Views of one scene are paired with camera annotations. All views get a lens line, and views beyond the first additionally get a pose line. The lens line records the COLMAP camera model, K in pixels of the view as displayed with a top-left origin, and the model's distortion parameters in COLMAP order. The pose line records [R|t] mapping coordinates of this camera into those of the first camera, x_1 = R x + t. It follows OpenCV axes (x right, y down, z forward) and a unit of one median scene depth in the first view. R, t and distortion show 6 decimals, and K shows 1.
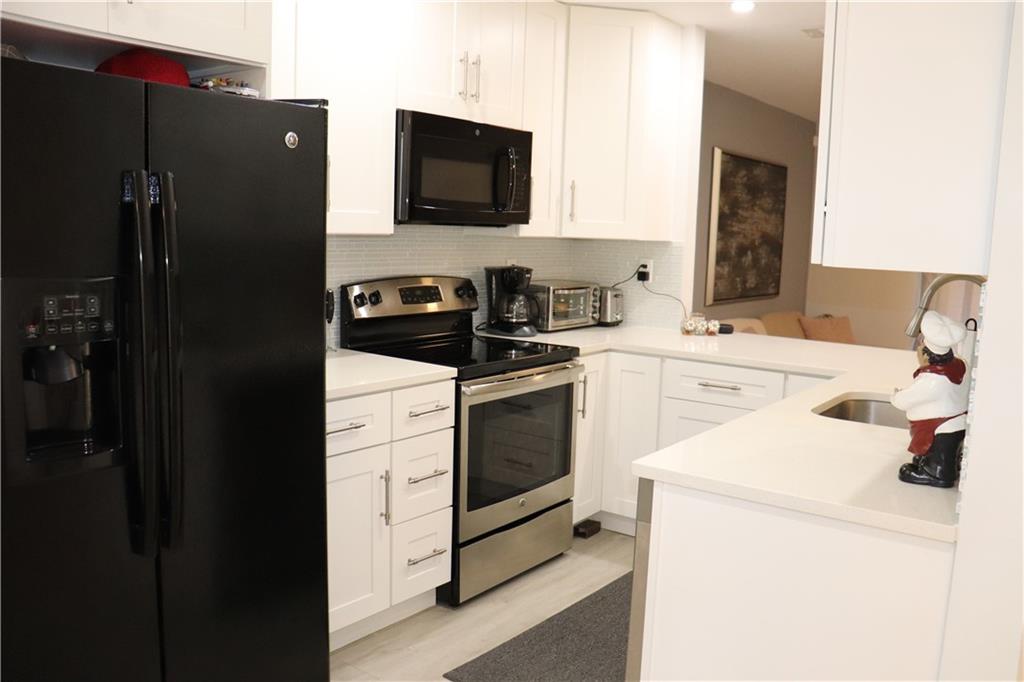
lens RADIAL K [[866.6, 0, 512.0], [0, 866.6, 347.3], [0, 0, 1]] dist [-0.157795, 0.136549]
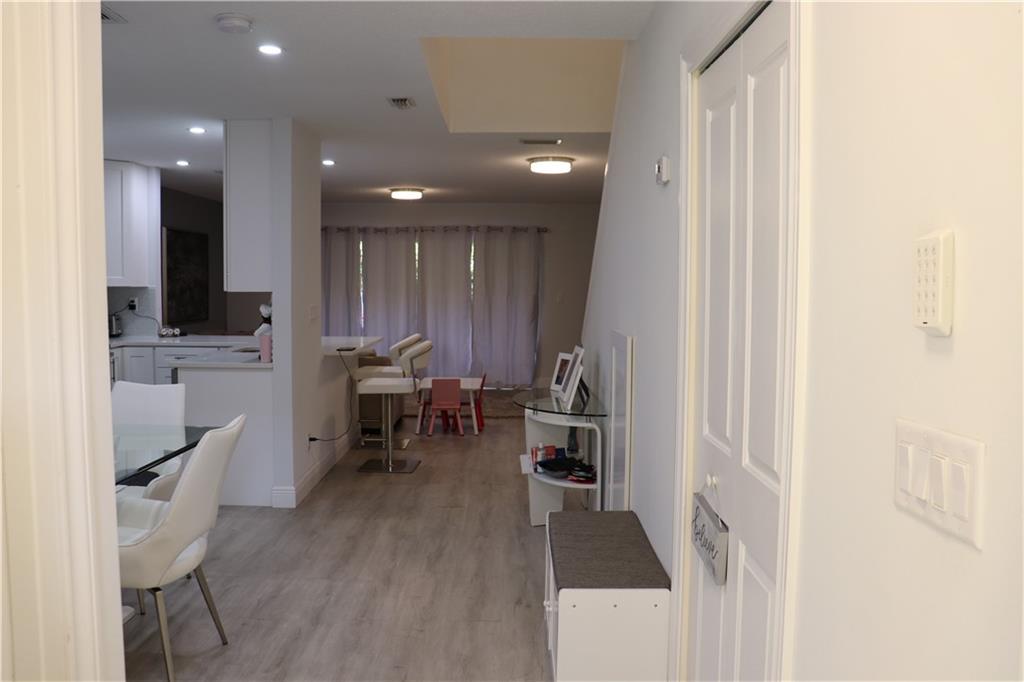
lens RADIAL K [[866.6, 0, 517.3], [0, 866.6, 343.9], [0, 0, 1]] dist [-0.157795, 0.136549]
pose [[0.789402, -0.067745, 0.610128, -0.313720], [0.098708, 0.994967, -0.017235, 0.109837], [-0.605889, 0.073830, 0.792116, -0.922011]]
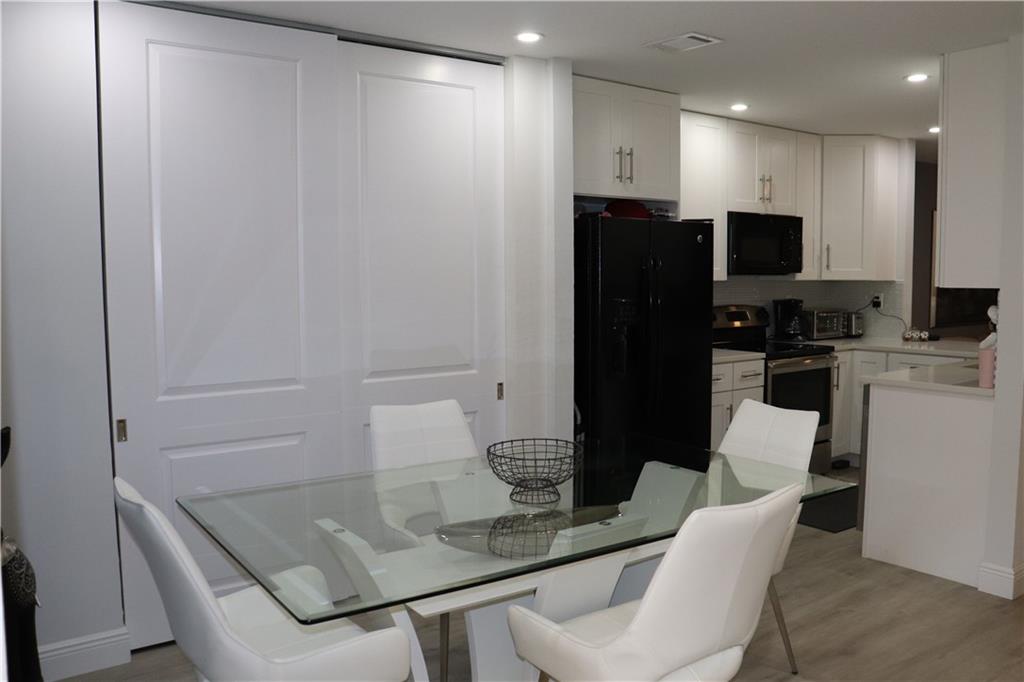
lens RADIAL K [[866.6, 0, 516.1], [0, 866.6, 345.5], [0, 0, 1]] dist [-0.157795, 0.136549]
pose [[0.961896, -0.010446, -0.273216, -0.057872], [-0.005080, 0.998415, -0.056058, 0.084876], [0.273368, 0.055310, 0.960318, -0.661630]]
